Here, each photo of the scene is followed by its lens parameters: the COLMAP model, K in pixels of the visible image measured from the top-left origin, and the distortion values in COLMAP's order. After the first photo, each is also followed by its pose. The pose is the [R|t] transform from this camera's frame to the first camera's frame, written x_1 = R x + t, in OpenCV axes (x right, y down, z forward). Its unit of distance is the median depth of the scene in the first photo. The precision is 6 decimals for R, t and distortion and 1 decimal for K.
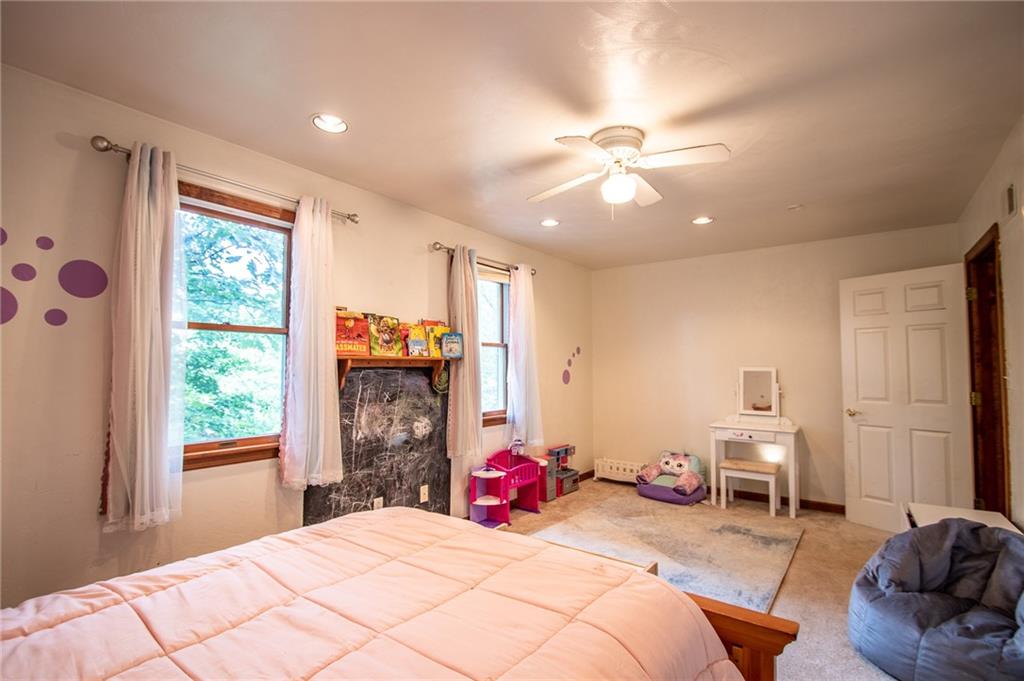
lens RADIAL K [[473.9, 0, 511.5], [0, 473.9, 350.3], [0, 0, 1]] dist [-0.017803, 0.000136]
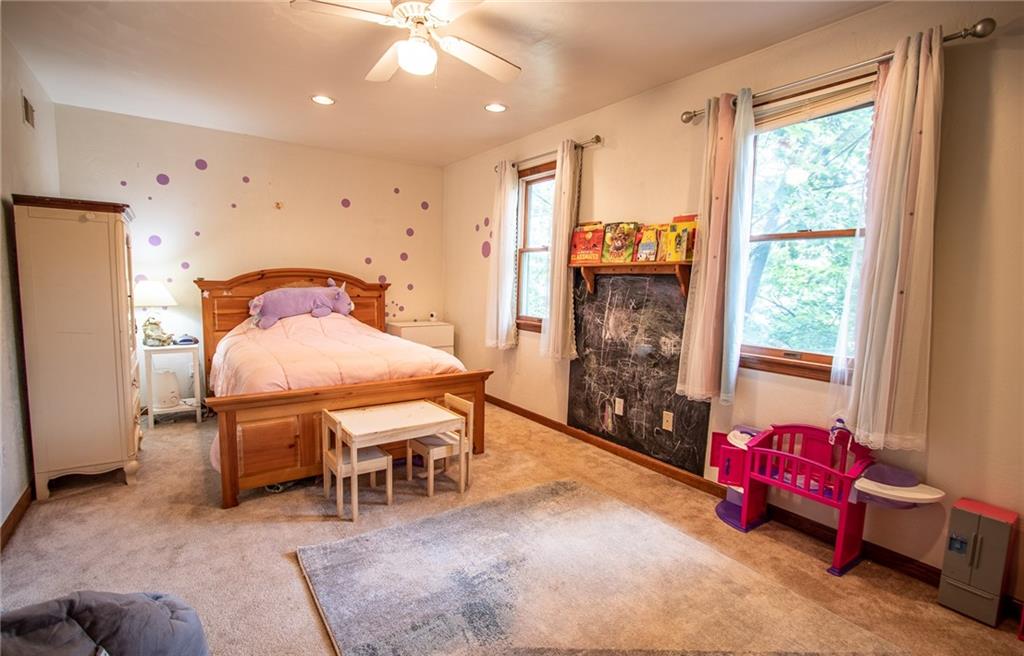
lens RADIAL K [[492.4, 0, 509.6], [0, 492.4, 329.1], [0, 0, 1]] dist [-0.002292, 0.000091]
pose [[-0.304920, 0.097549, -0.947369, 0.799176], [0.019011, 0.995166, 0.096352, 0.046547], [0.952188, 0.011370, -0.305301, 1.072662]]
